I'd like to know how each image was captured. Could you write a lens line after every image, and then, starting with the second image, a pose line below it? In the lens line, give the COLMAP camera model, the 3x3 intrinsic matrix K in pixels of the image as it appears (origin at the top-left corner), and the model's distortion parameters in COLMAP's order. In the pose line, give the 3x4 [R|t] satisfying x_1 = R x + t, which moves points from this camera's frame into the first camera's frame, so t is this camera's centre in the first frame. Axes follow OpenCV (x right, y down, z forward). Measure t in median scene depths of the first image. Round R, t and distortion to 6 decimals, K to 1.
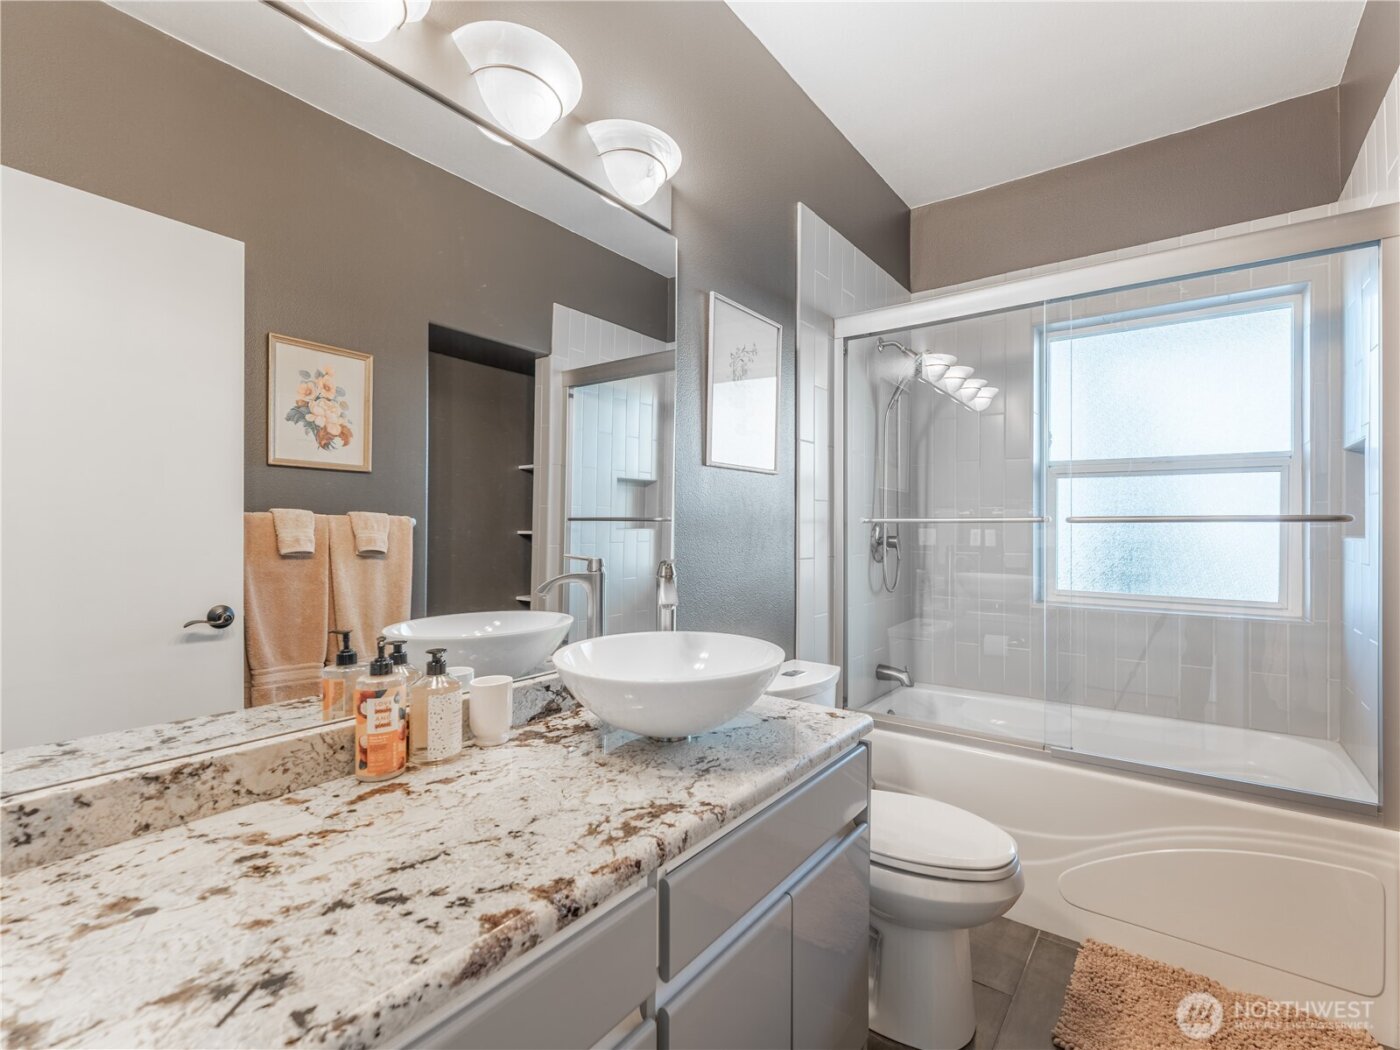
lens RADIAL K [[629.3, 0, 676.4], [0, 629.3, 518.4], [0, 0, 1]] dist [-0.003605, -0.000595]
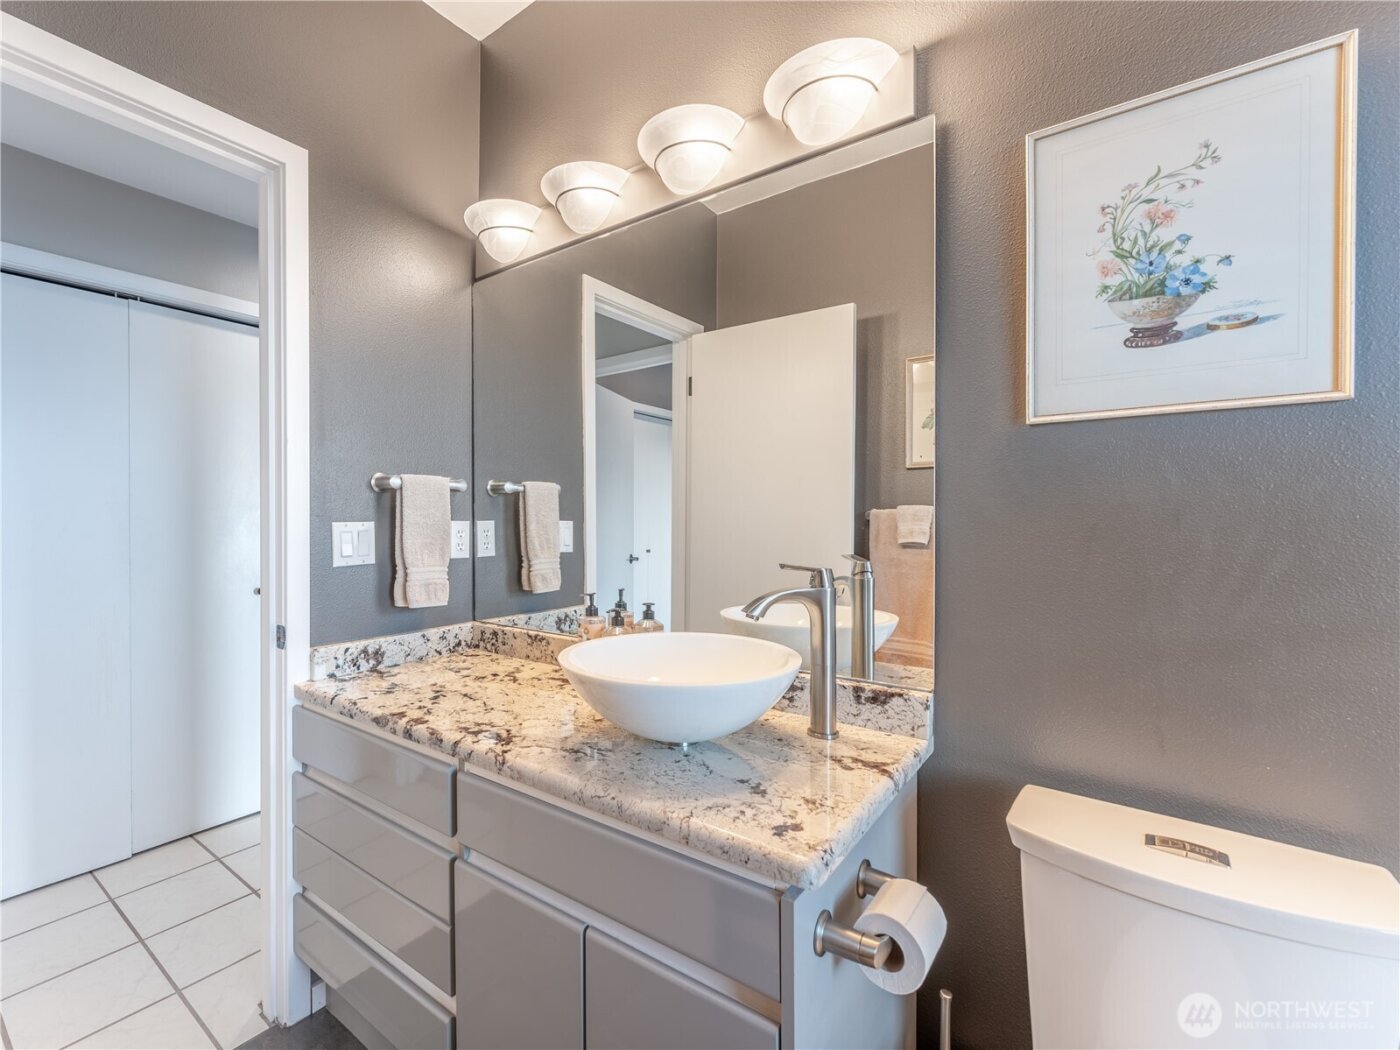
lens RADIAL K [[629.3, 0, 676.4], [0, 629.3, 518.4], [0, 0, 1]] dist [-0.003605, -0.000595]
pose [[0.051889, 0.001503, -0.998652, 1.316092], [0.016071, 0.999868, 0.002339, -0.001117], [0.998524, -0.016170, 0.051858, 1.297493]]
